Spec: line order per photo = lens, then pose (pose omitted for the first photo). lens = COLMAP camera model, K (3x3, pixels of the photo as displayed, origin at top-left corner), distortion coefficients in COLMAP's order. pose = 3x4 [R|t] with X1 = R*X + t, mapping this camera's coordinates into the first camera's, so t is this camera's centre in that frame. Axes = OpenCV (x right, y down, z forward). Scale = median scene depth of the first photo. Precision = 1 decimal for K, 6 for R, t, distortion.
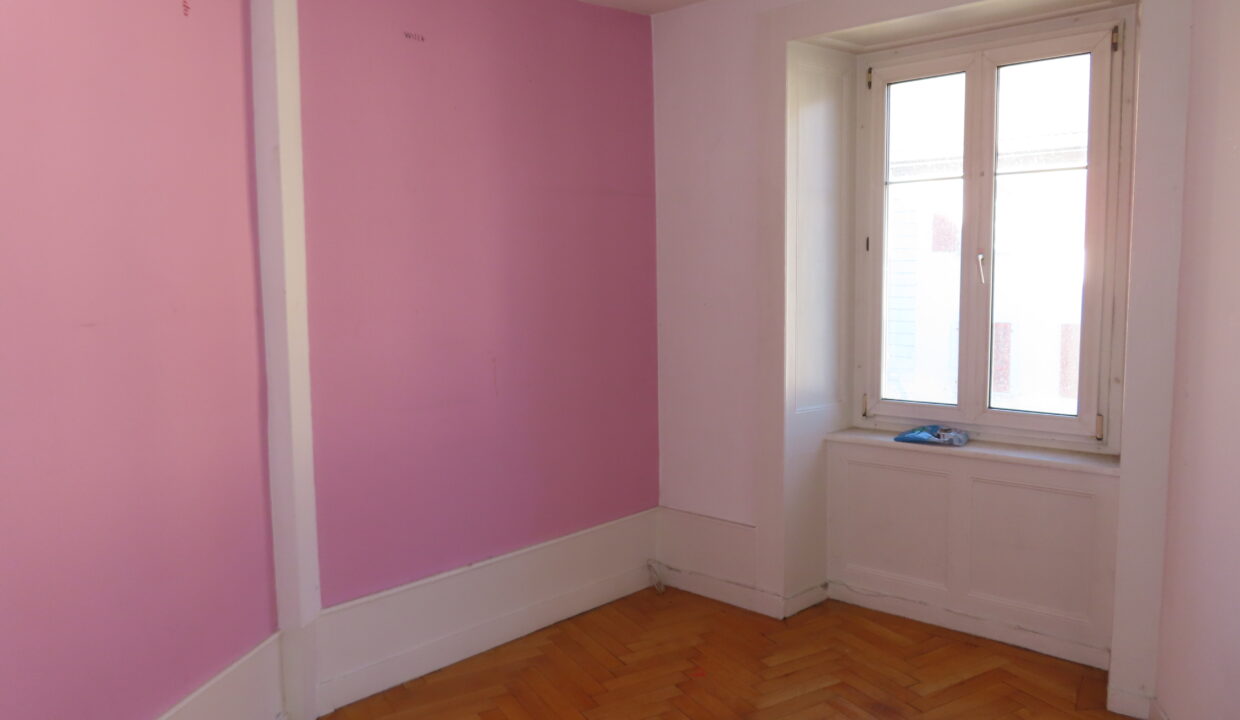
lens RADIAL K [[902.2, 0, 633.2], [0, 902.2, 355.3], [0, 0, 1]] dist [0.013507, -0.004480]
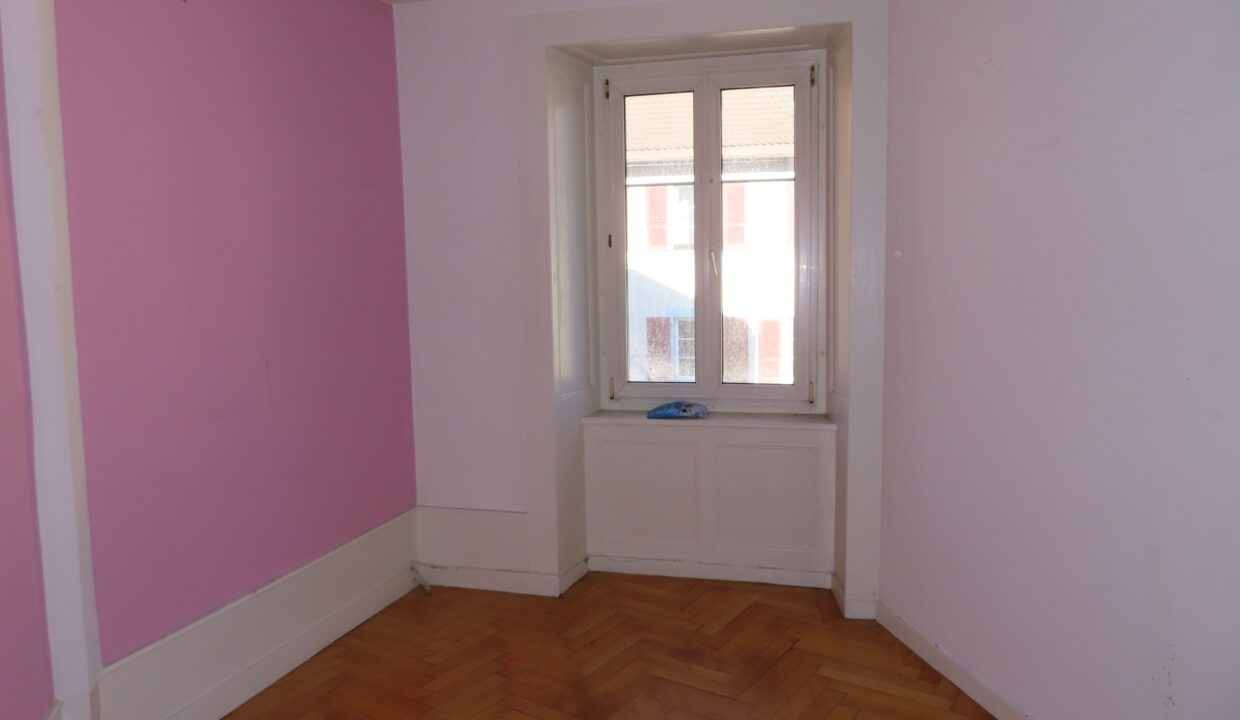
lens RADIAL K [[902.2, 0, 612.2], [0, 902.2, 356.8], [0, 0, 1]] dist [0.013507, -0.004480]
pose [[0.891100, -0.046241, 0.451446, -0.254331], [0.047371, 0.998839, 0.008805, 0.007411], [-0.451329, 0.013539, 0.892255, 0.030408]]
